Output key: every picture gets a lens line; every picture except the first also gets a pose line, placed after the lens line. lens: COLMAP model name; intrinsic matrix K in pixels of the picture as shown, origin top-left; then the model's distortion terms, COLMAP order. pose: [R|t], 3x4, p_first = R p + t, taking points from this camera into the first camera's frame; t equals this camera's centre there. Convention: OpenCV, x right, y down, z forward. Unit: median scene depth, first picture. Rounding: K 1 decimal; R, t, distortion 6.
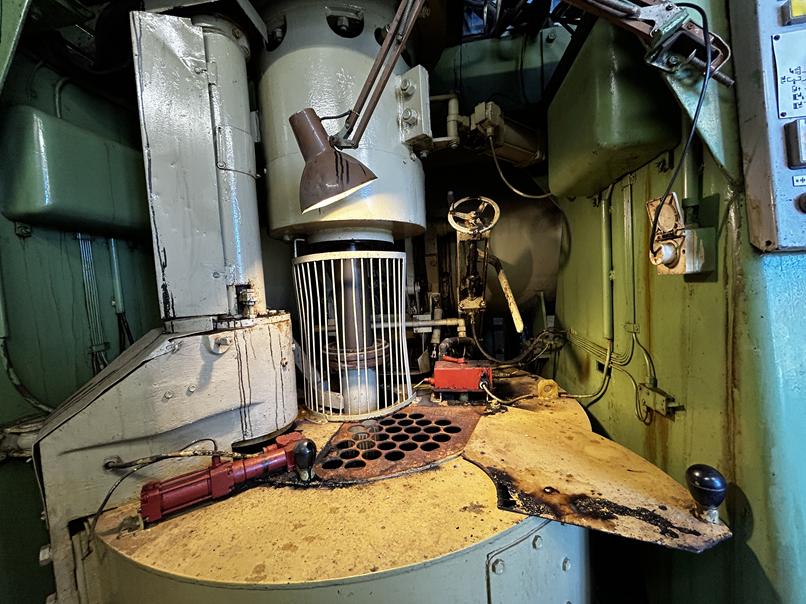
lens RADIAL K [[328.2, 0, 403.0], [0, 328.2, 302.0], [0, 0, 1]] dist [-0.000085, -0.000203]
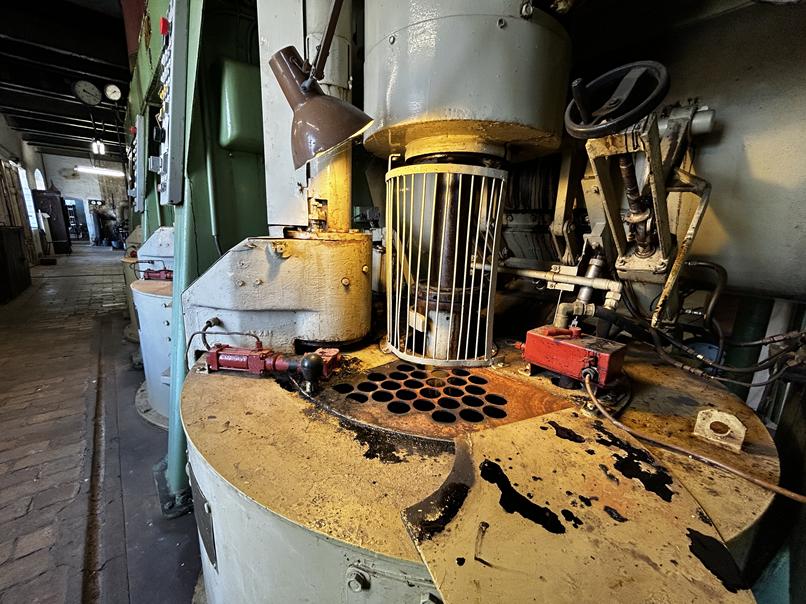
lens RADIAL K [[328.2, 0, 403.0], [0, 328.2, 302.0], [0, 0, 1]] dist [-0.000085, -0.000203]
pose [[0.788830, 0.236836, -0.567147, 0.280409], [-0.135574, 0.967095, 0.215284, 0.007676], [0.599472, -0.092932, 0.794982, 0.233622]]
